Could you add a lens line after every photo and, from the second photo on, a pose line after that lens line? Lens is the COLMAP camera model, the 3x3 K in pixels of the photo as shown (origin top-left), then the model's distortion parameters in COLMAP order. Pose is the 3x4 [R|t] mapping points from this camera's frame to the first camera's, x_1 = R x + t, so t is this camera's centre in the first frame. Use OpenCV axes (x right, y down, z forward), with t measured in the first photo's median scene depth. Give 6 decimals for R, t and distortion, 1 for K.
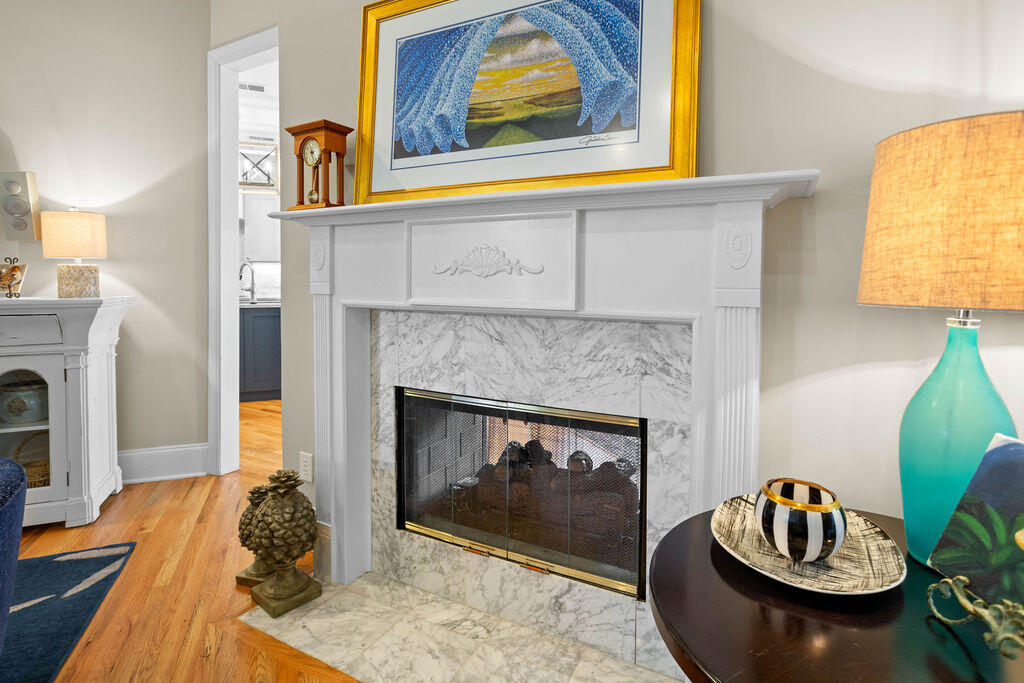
lens RADIAL K [[510.0, 0, 513.2], [0, 510.0, 299.5], [0, 0, 1]] dist [-0.003833, 0.000158]
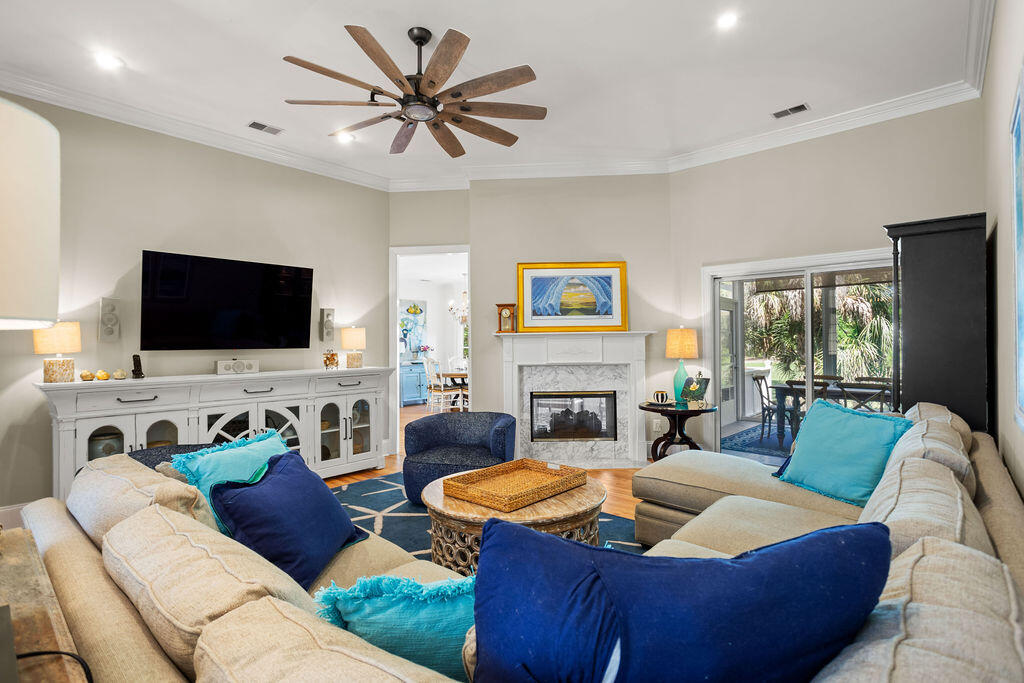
lens RADIAL K [[491.4, 0, 525.9], [0, 491.4, 344.4], [0, 0, 1]] dist [-0.004880, -0.000402]
pose [[0.894375, -0.017864, 0.446962, -1.528701], [0.037082, 0.998724, -0.034284, -0.006902], [-0.445779, 0.047236, 0.893896, -1.541100]]
